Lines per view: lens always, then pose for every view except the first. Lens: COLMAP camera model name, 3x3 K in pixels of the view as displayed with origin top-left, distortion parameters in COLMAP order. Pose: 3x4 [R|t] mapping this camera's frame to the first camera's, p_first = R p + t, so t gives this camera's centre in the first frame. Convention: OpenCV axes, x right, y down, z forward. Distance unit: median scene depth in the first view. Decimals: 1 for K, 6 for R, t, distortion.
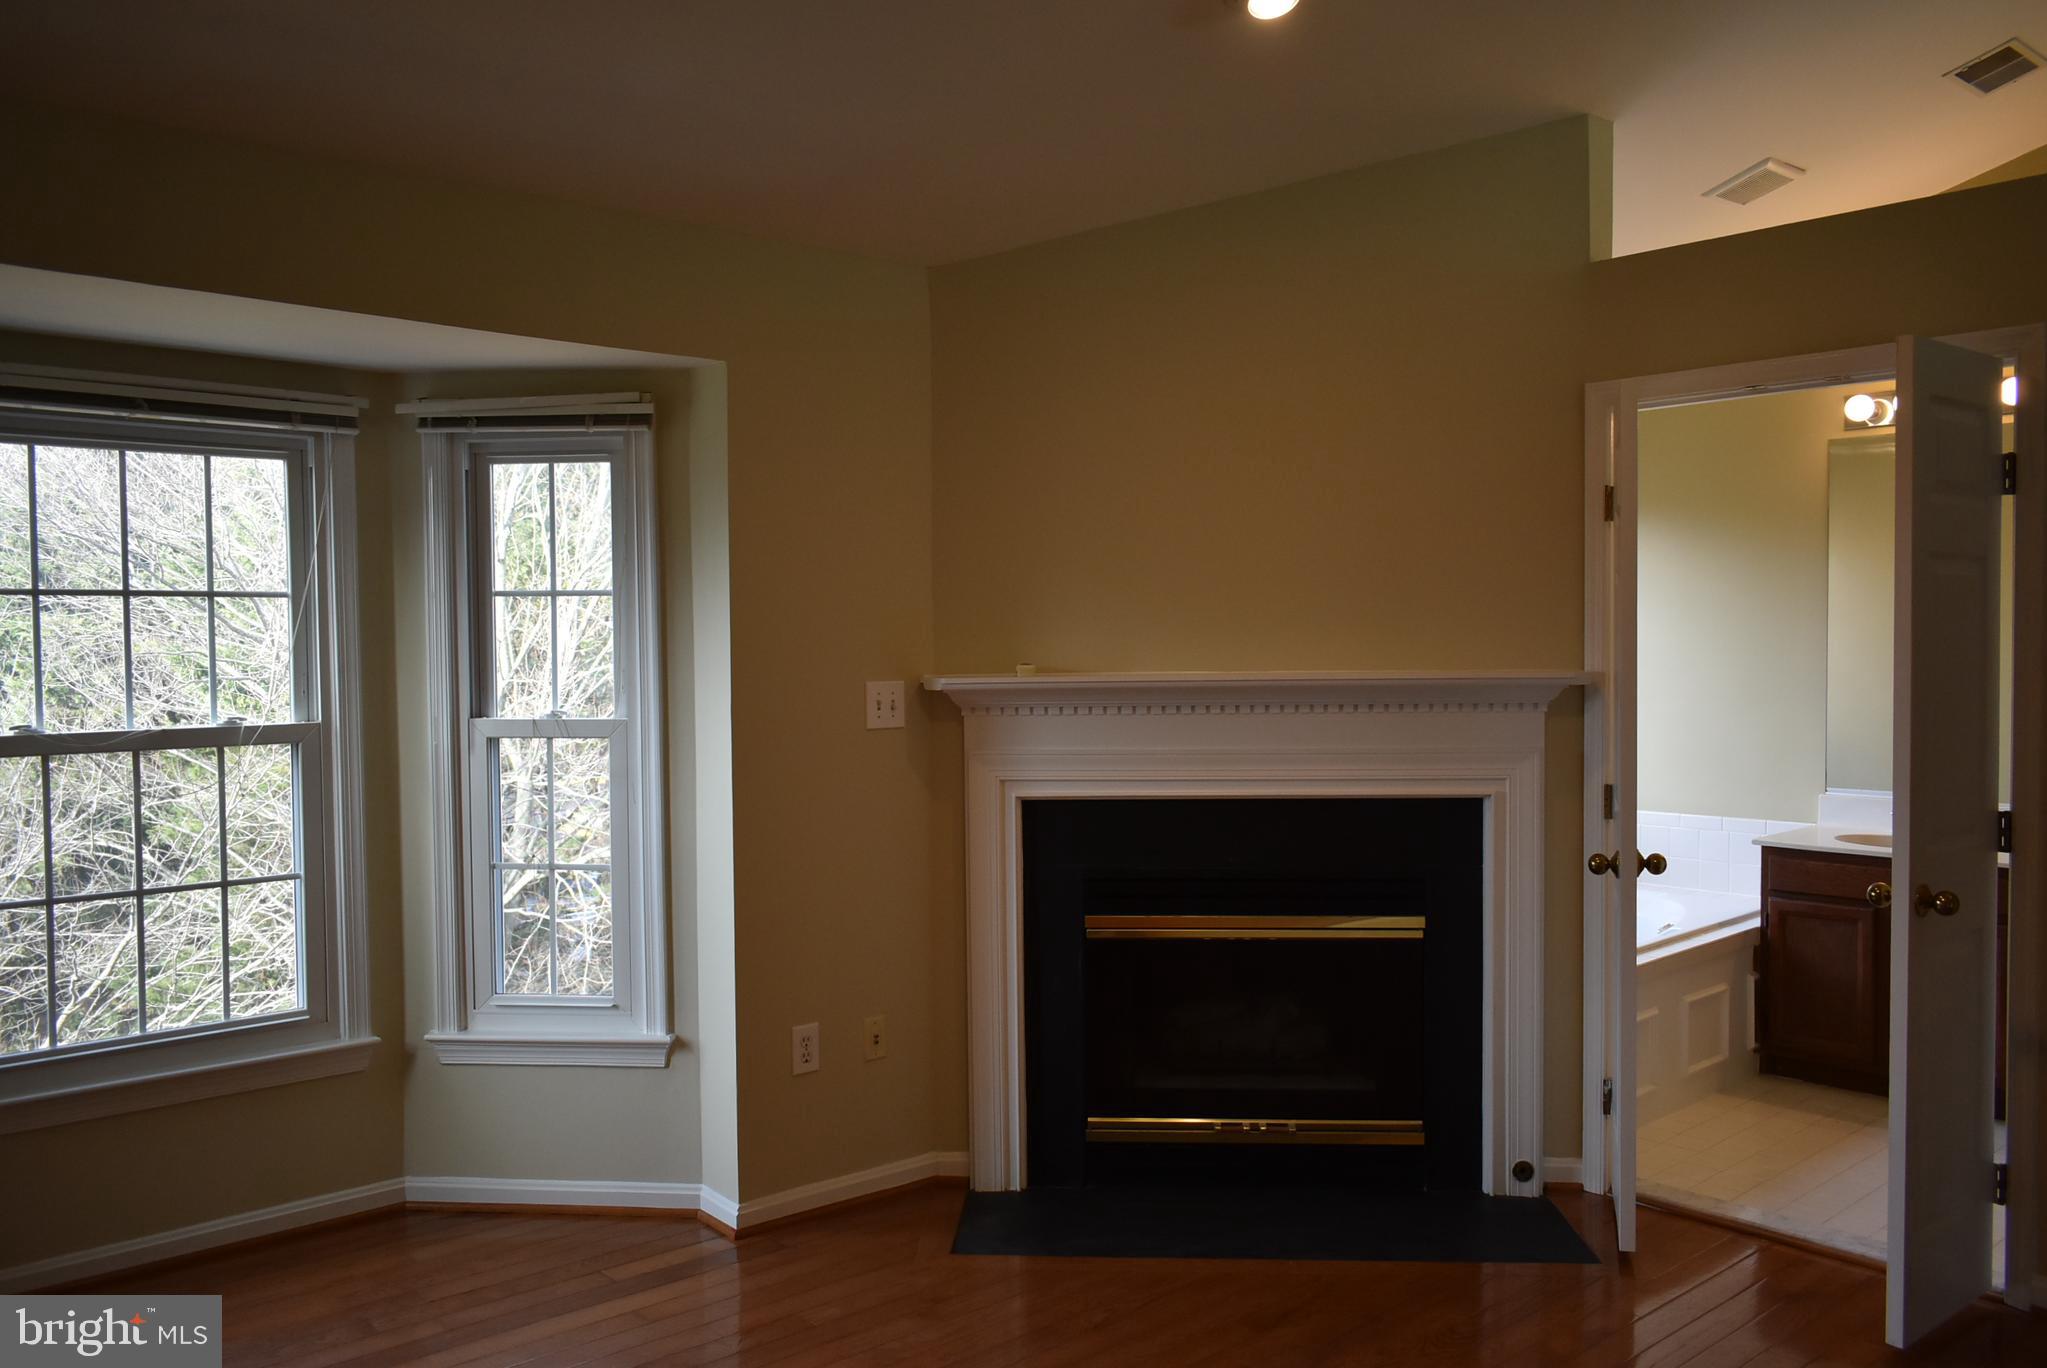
lens RADIAL K [[1599.9, 0, 1023.5], [0, 1599.9, 684.0], [0, 0, 1]] dist [-0.021826, 0.008314]
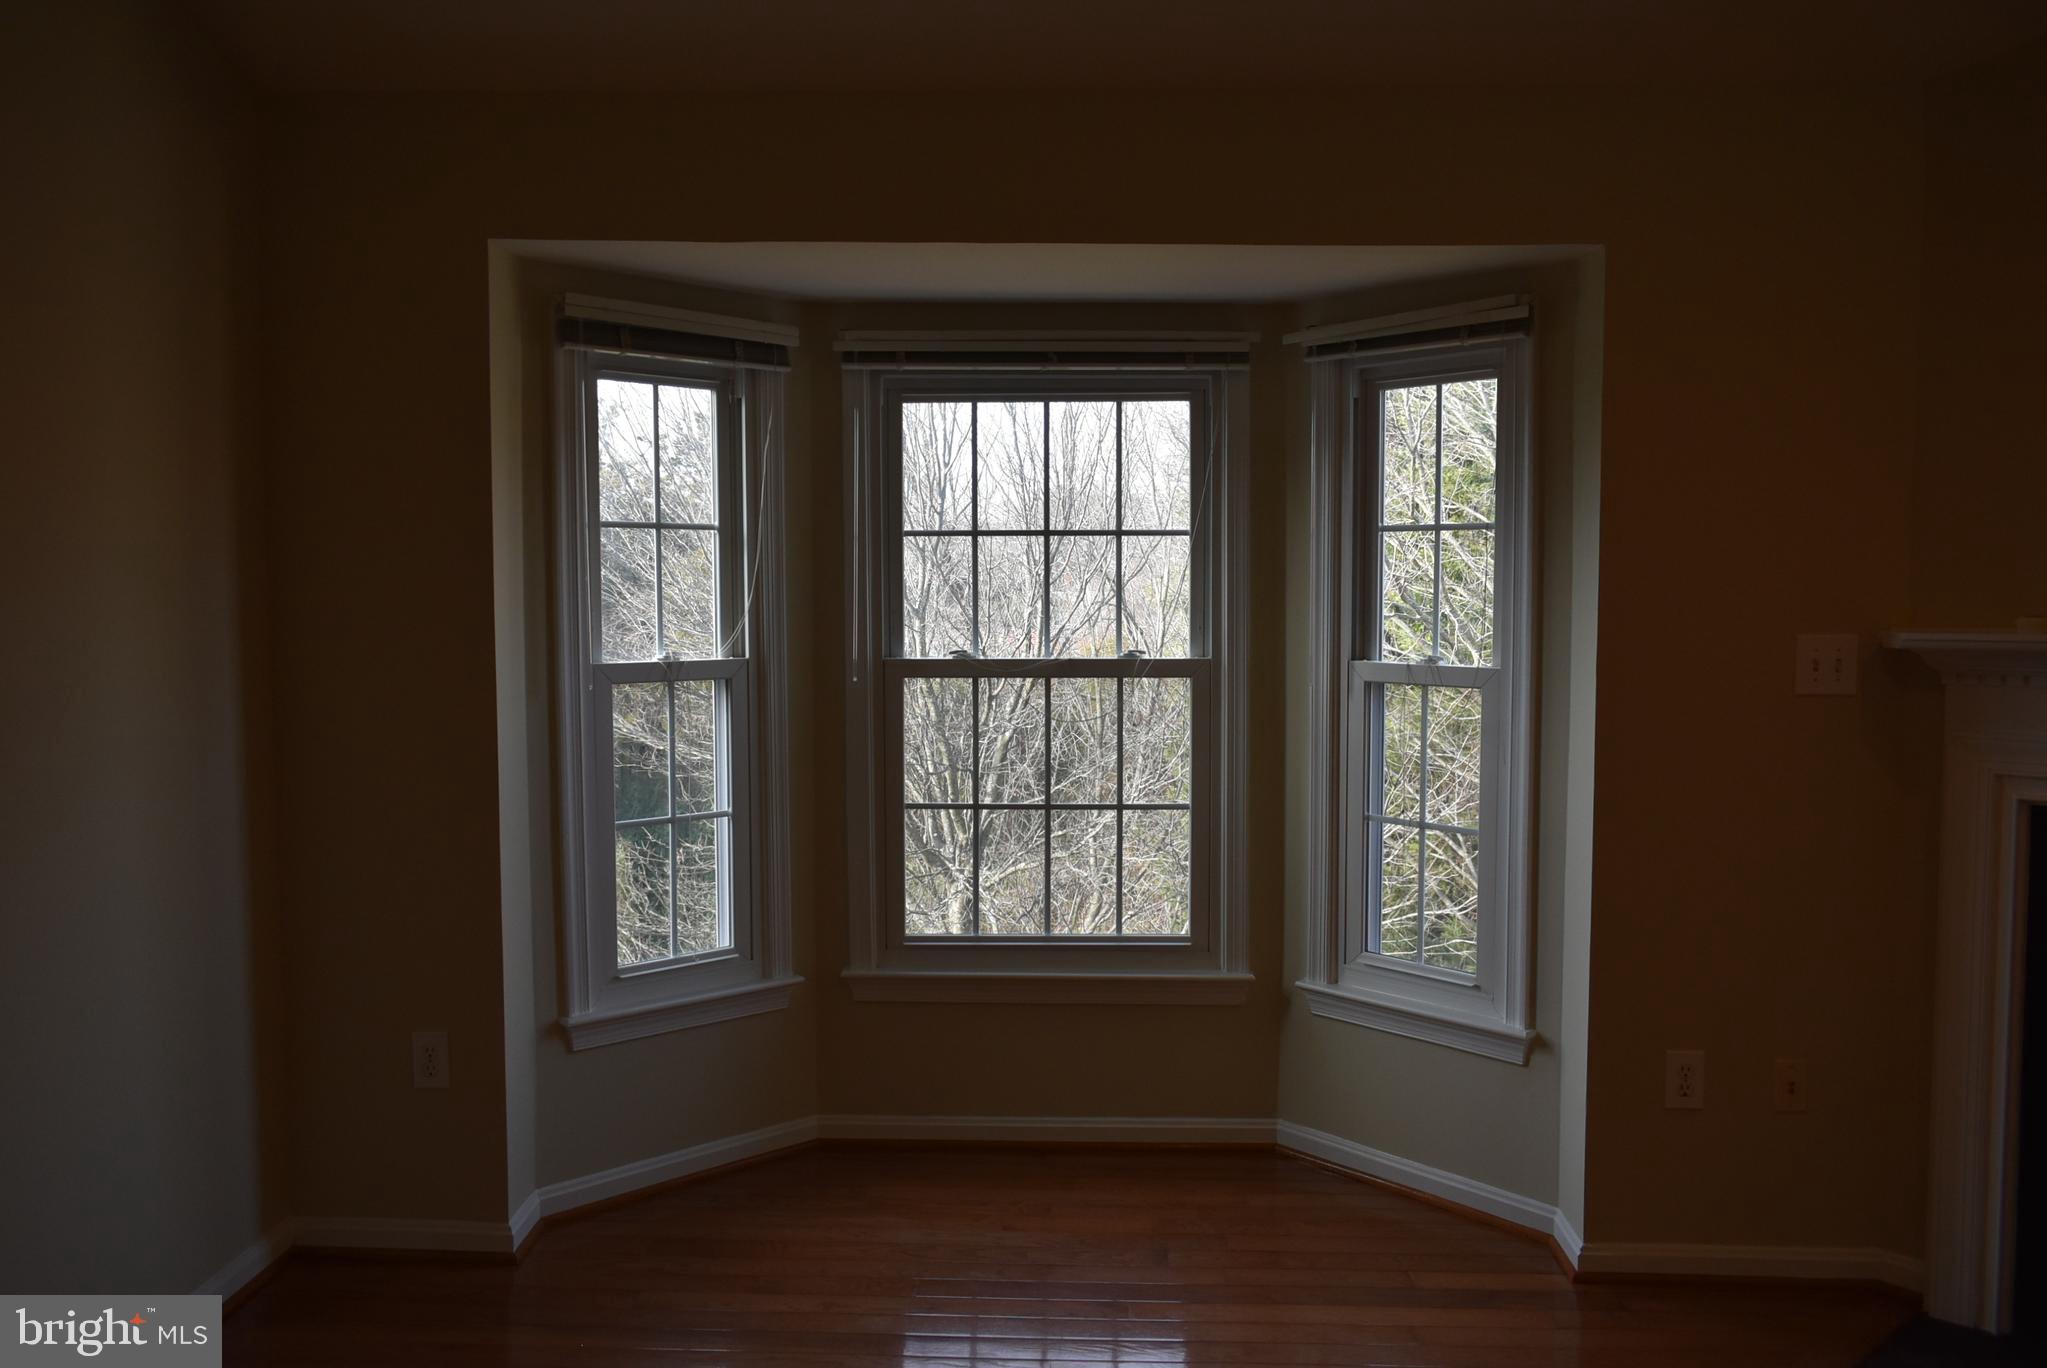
lens RADIAL K [[1599.9, 0, 1023.5], [0, 1599.9, 684.0], [0, 0, 1]] dist [-0.021826, 0.008314]
pose [[0.719349, 0.051434, -0.692742, 0.174592], [-0.024720, 0.998519, 0.048467, -0.005780], [0.694209, -0.017740, 0.719555, 0.179103]]
